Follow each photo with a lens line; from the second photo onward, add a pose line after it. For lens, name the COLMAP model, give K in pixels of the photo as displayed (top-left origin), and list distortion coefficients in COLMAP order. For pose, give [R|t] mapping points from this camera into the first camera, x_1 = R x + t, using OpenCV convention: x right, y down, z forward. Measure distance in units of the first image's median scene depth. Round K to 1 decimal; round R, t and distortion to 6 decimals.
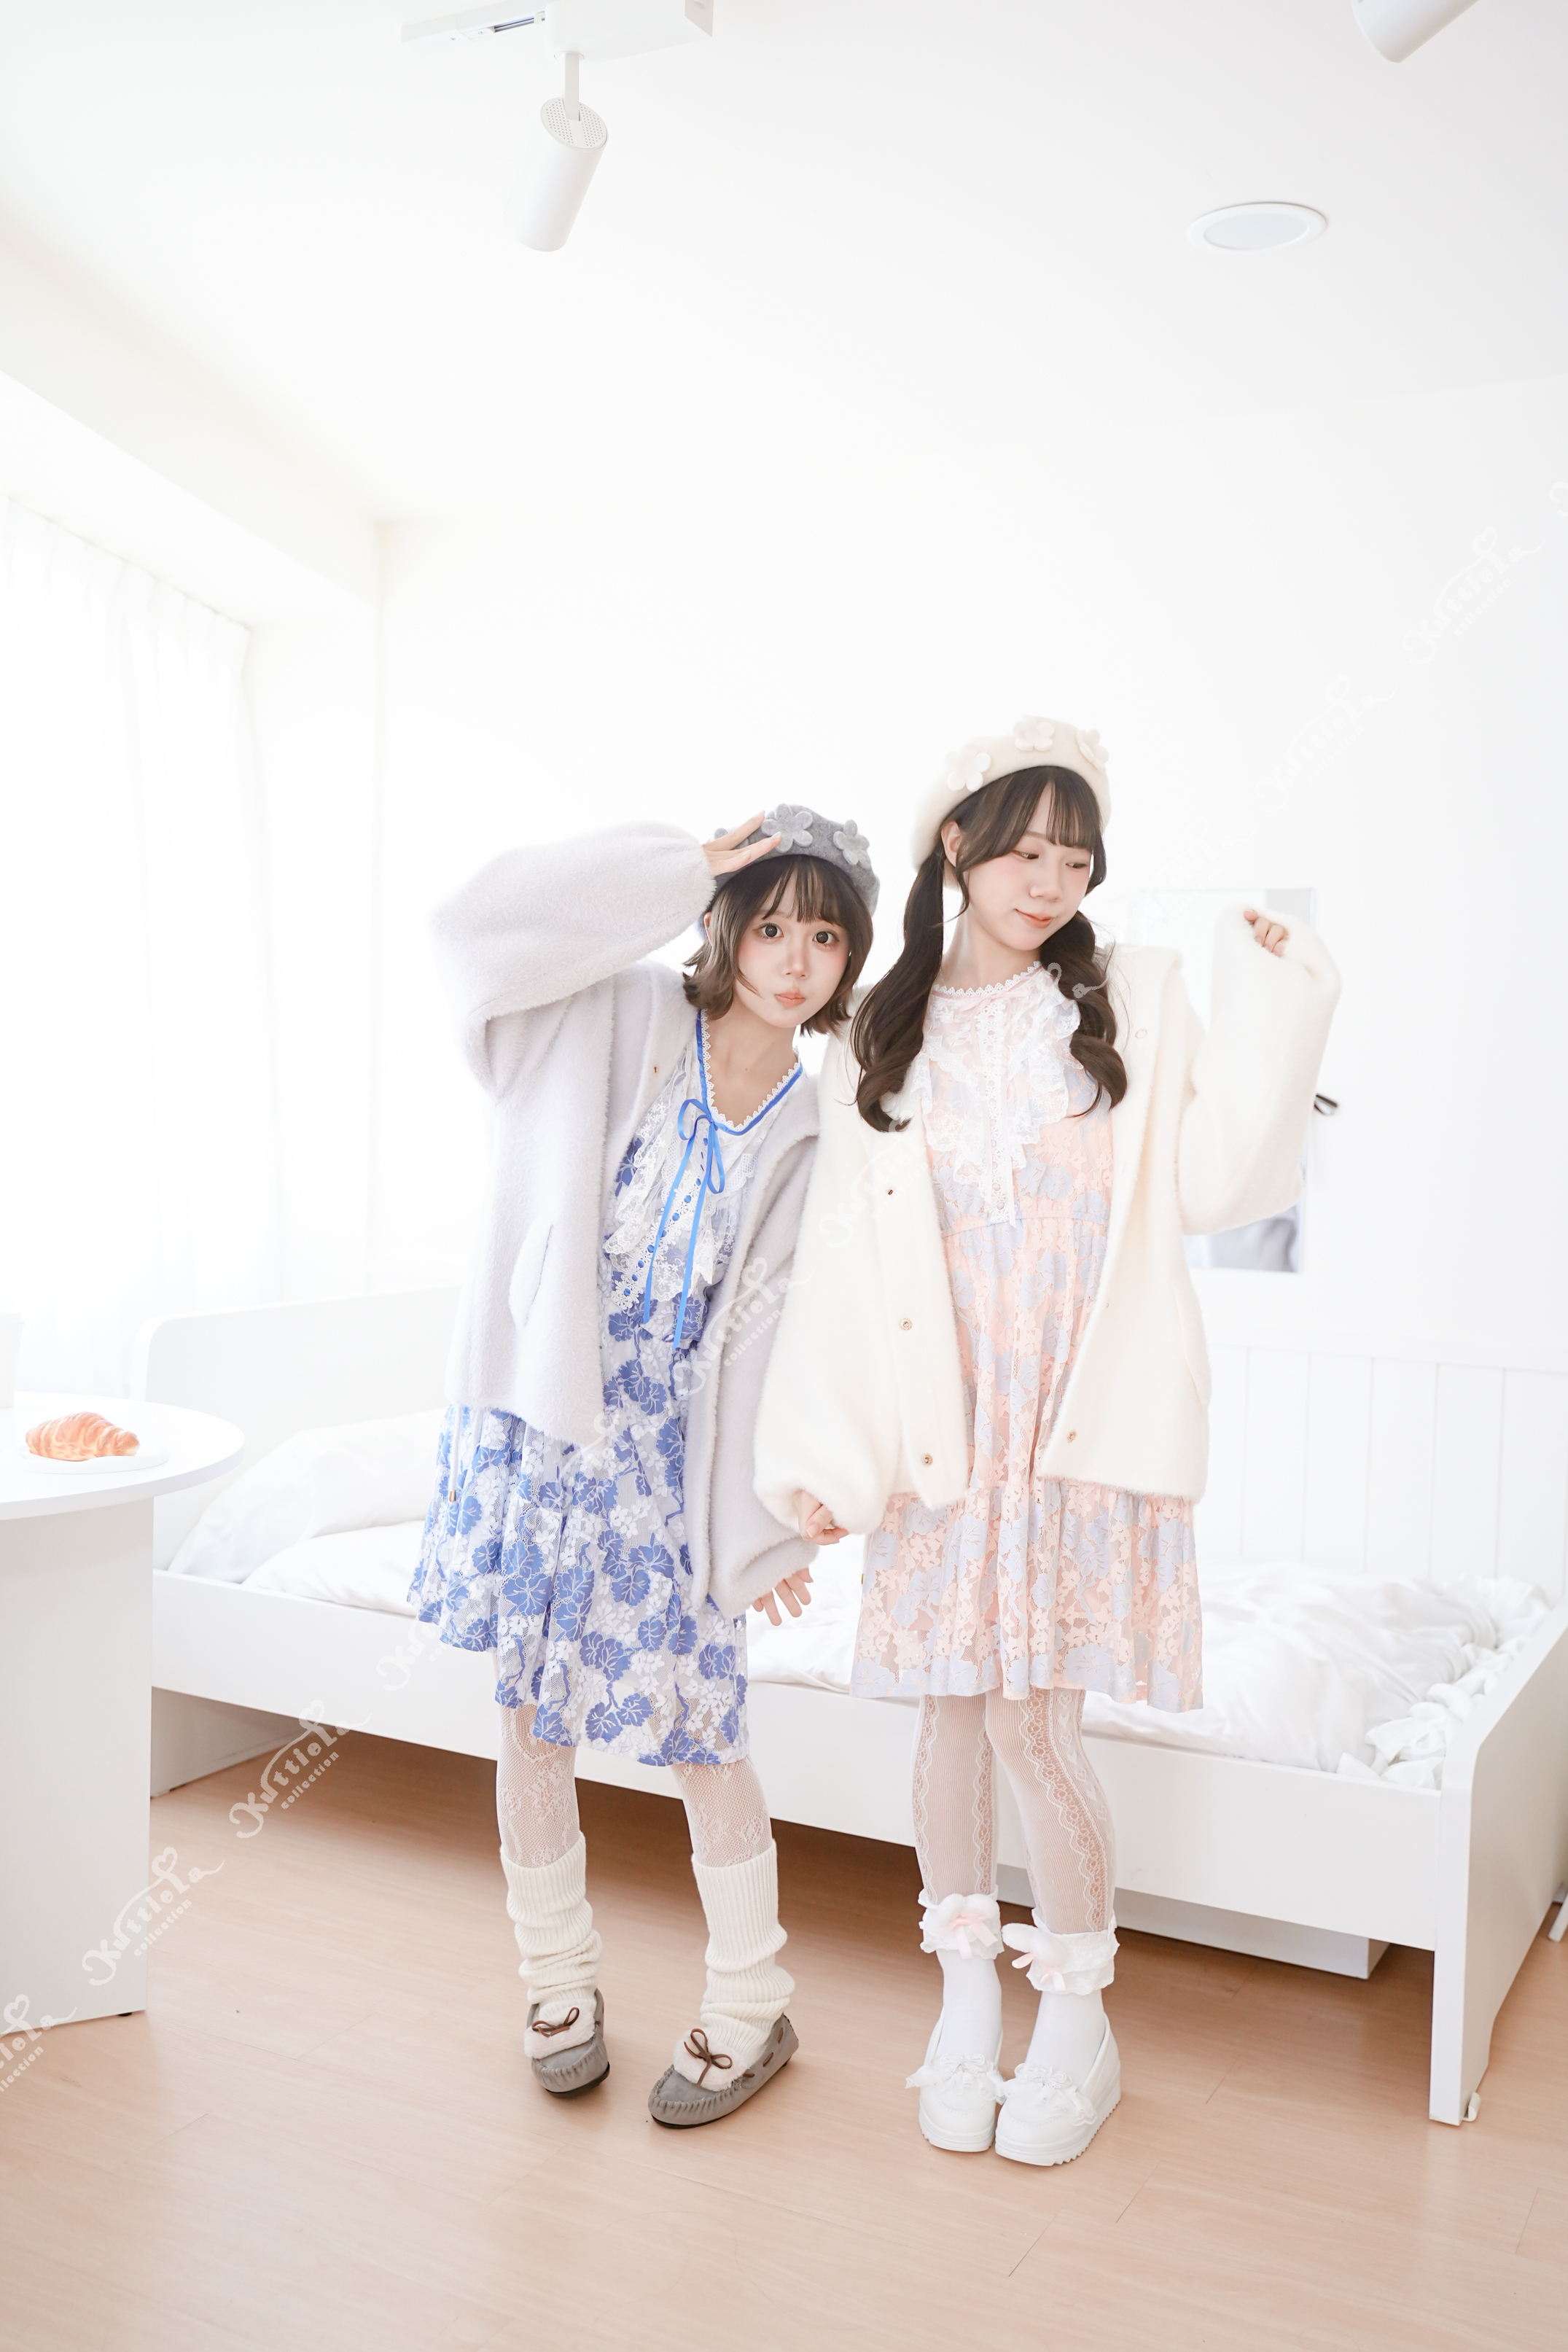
lens RADIAL K [[2183.4, 0, 783.1], [0, 2183.4, 1182.3], [0, 0, 1]] dist [-0.013816, 0.000000]
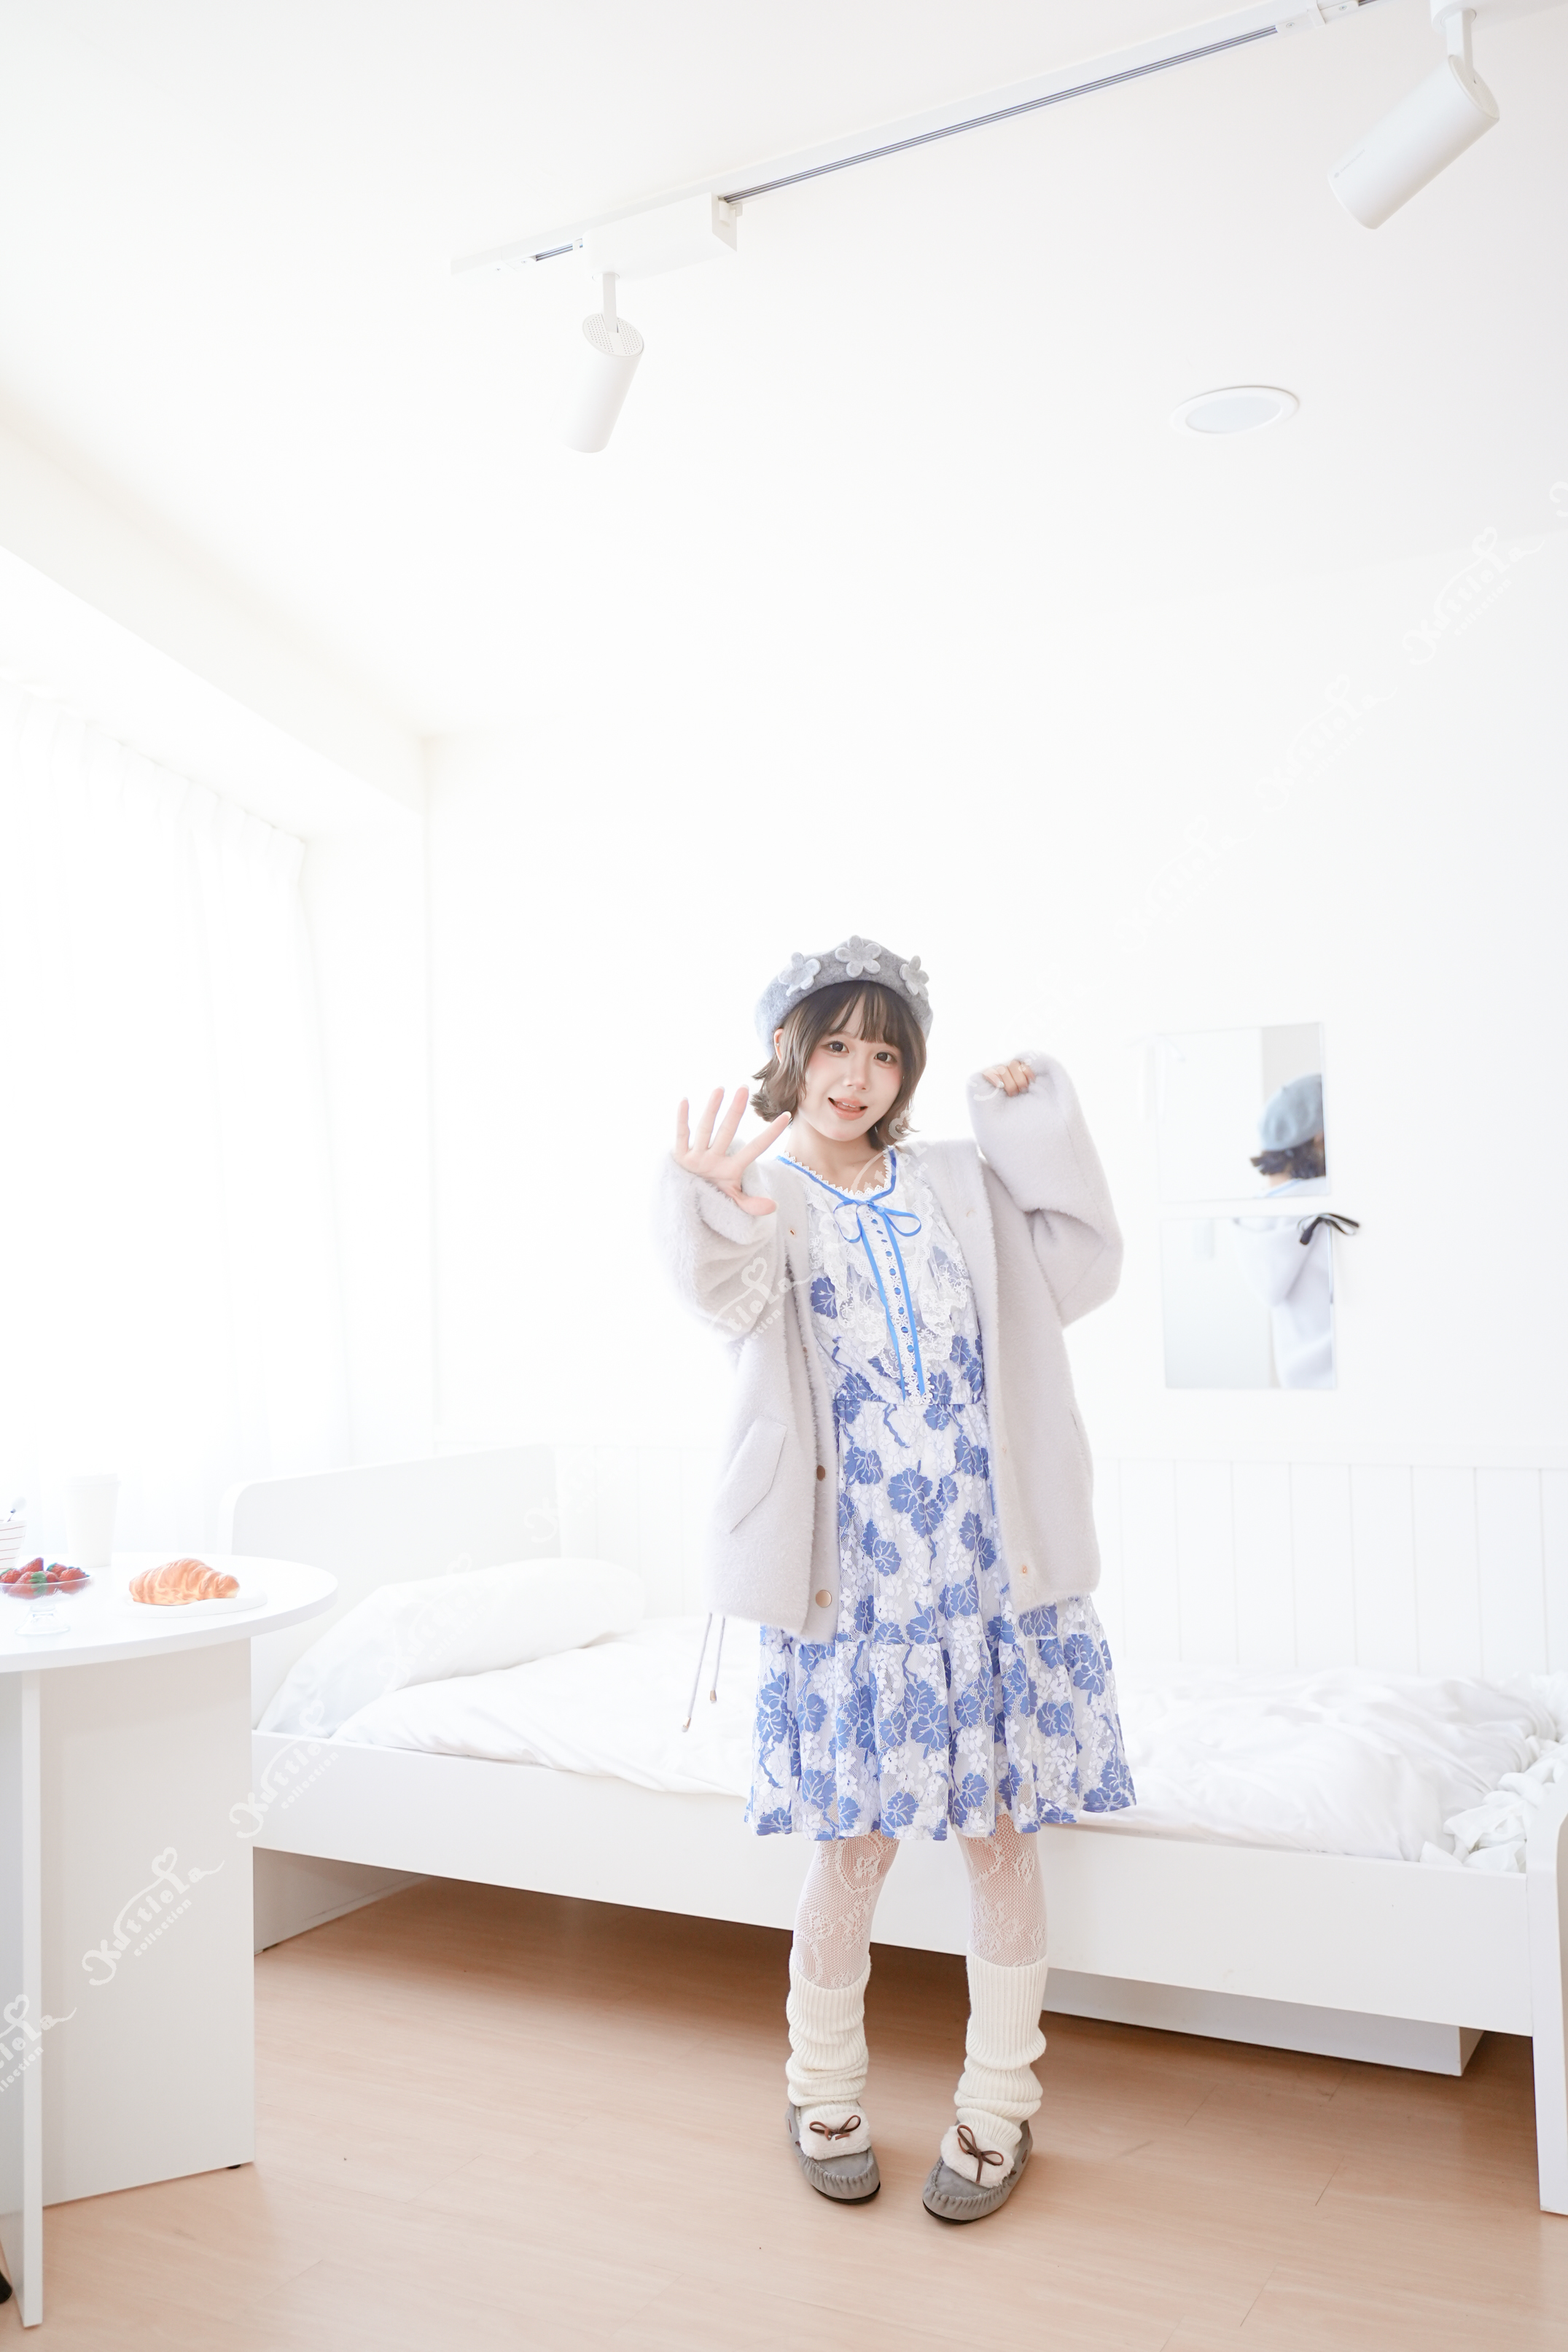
lens RADIAL K [[2064.2, 0, 778.7], [0, 2064.2, 1178.4], [0, 0, 1]] dist [-0.007880, -0.010096]
pose [[0.998823, -0.048293, -0.004617, -0.023797], [0.047632, 0.994284, -0.095549, 0.030245], [0.009205, 0.095217, 0.995414, 0.010087]]
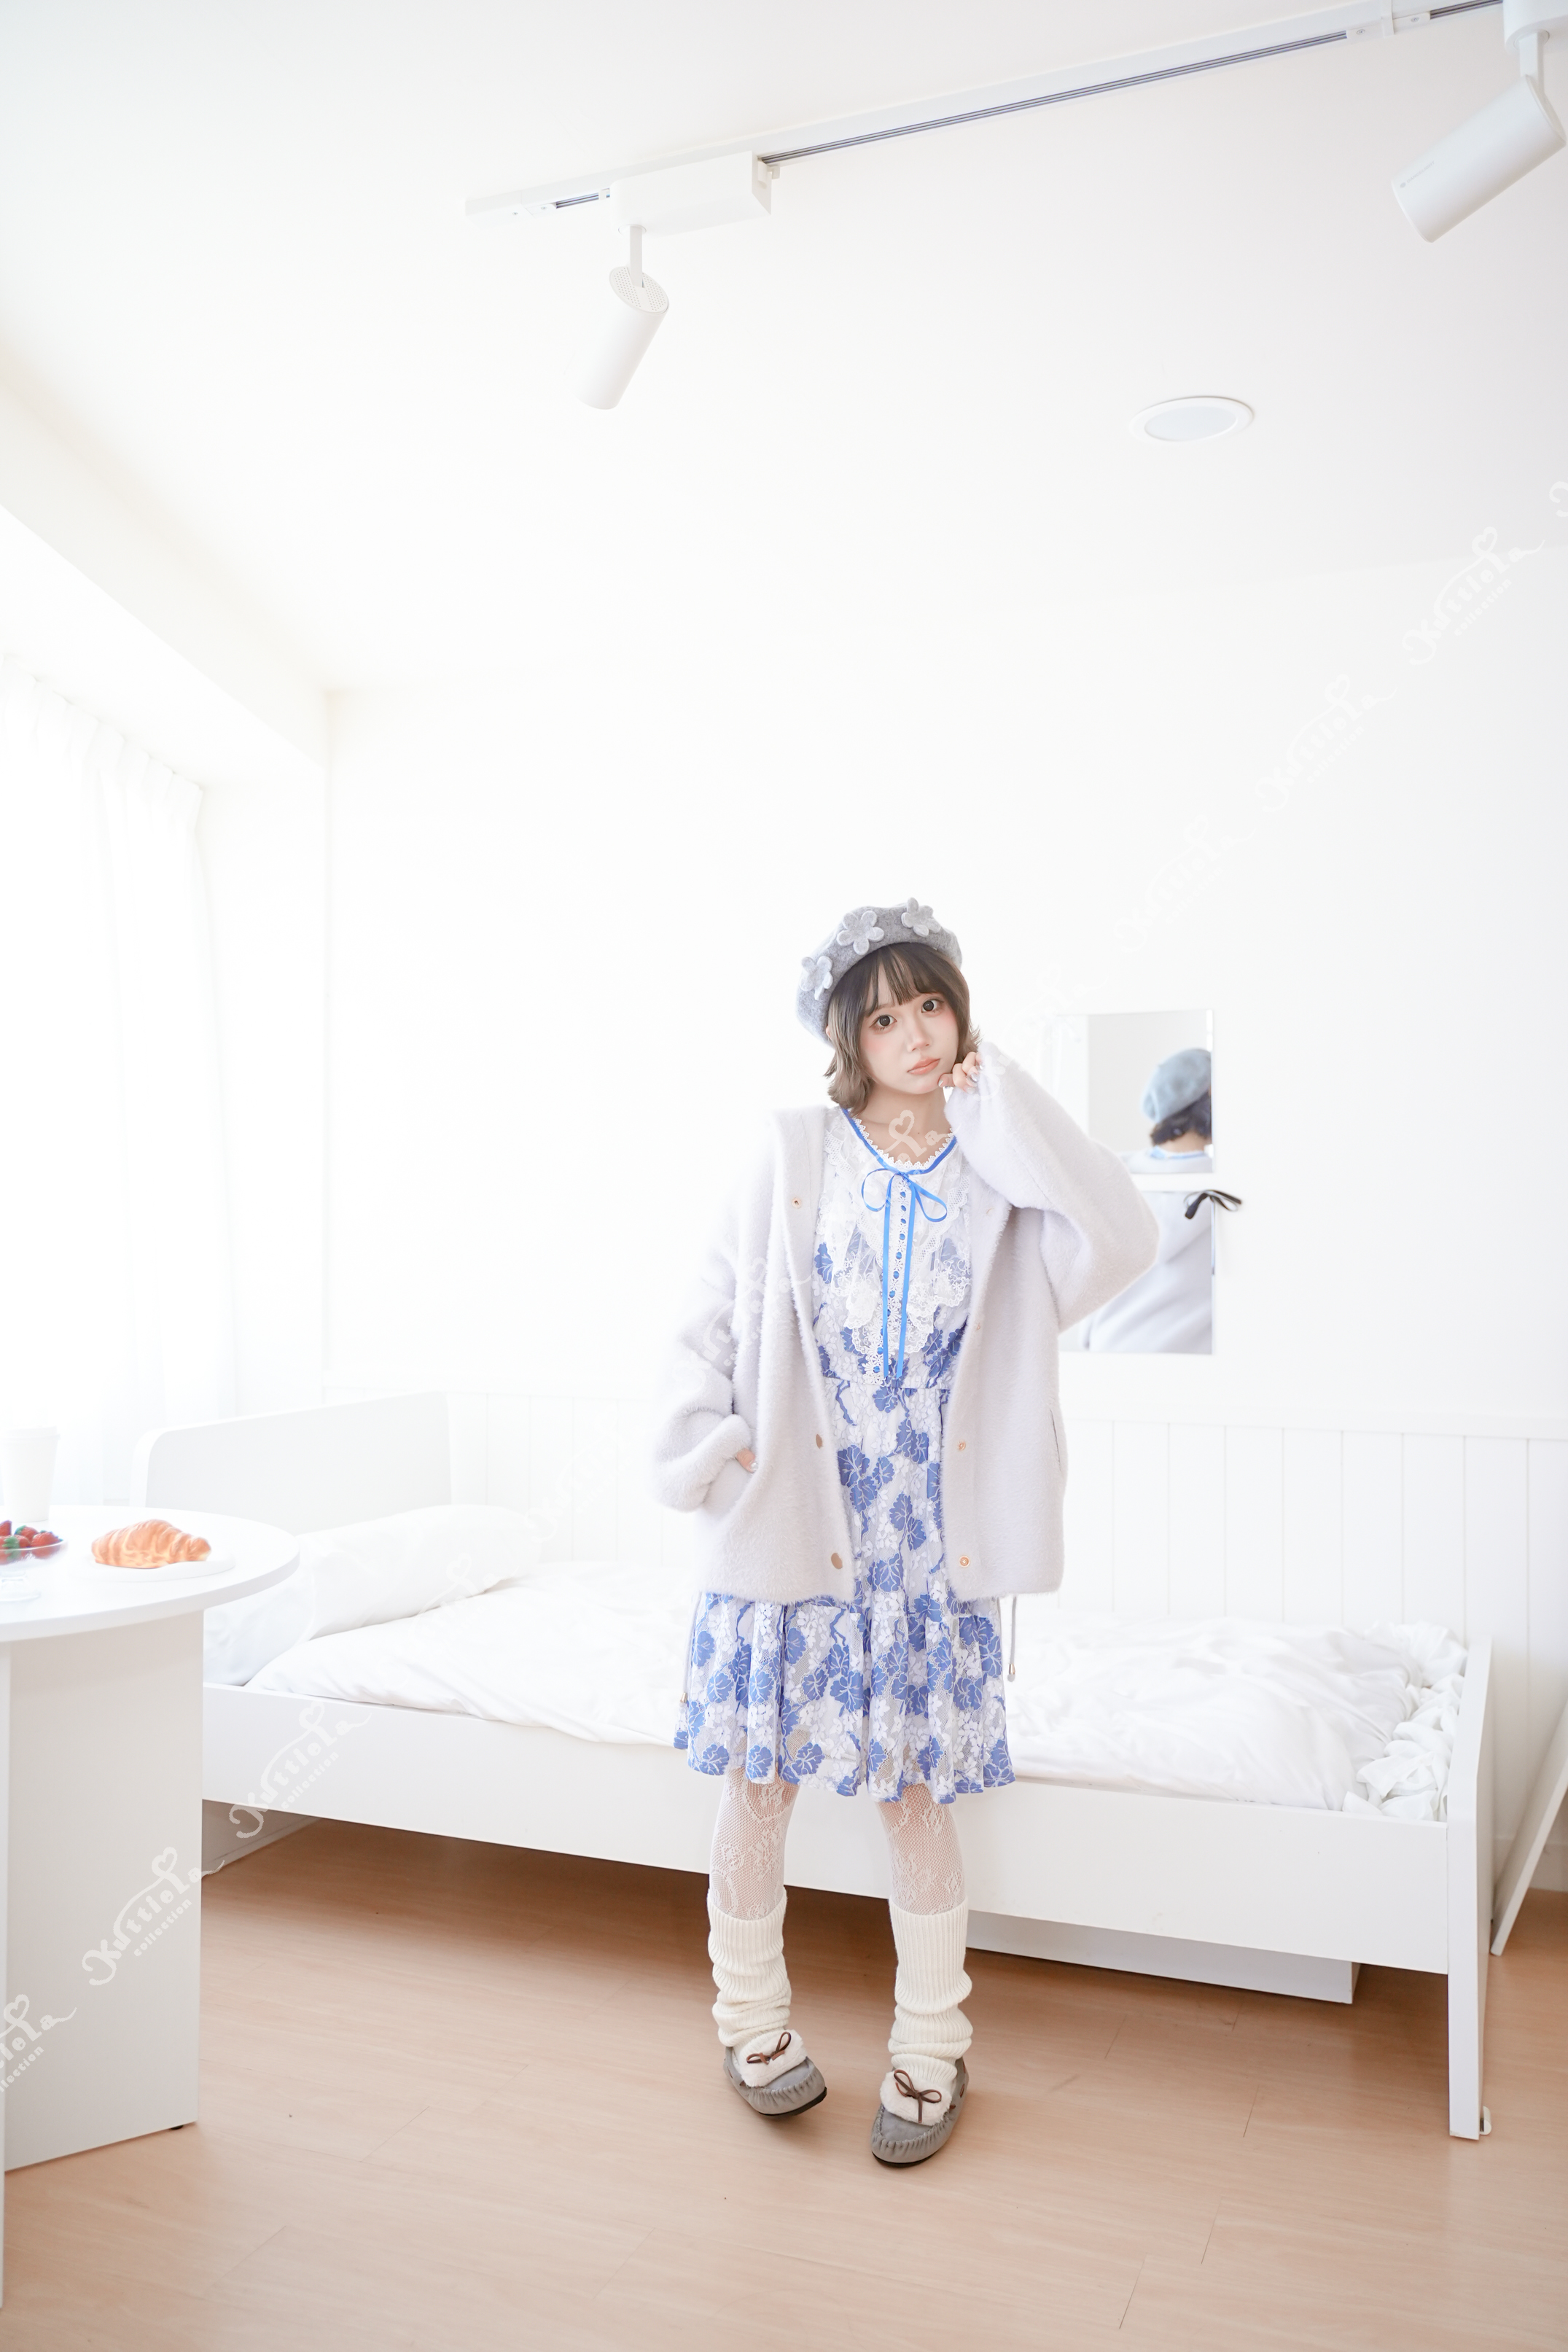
lens RADIAL K [[1907.4, 0, 770.9], [0, 1907.4, 1176.1], [0, 0, 1]] dist [-0.015473, 0.001016]
pose [[0.993220, -0.020224, 0.114481, -0.122488], [0.027974, 0.997394, -0.066498, 0.012204], [-0.112838, 0.069249, 0.991197, 0.075649]]
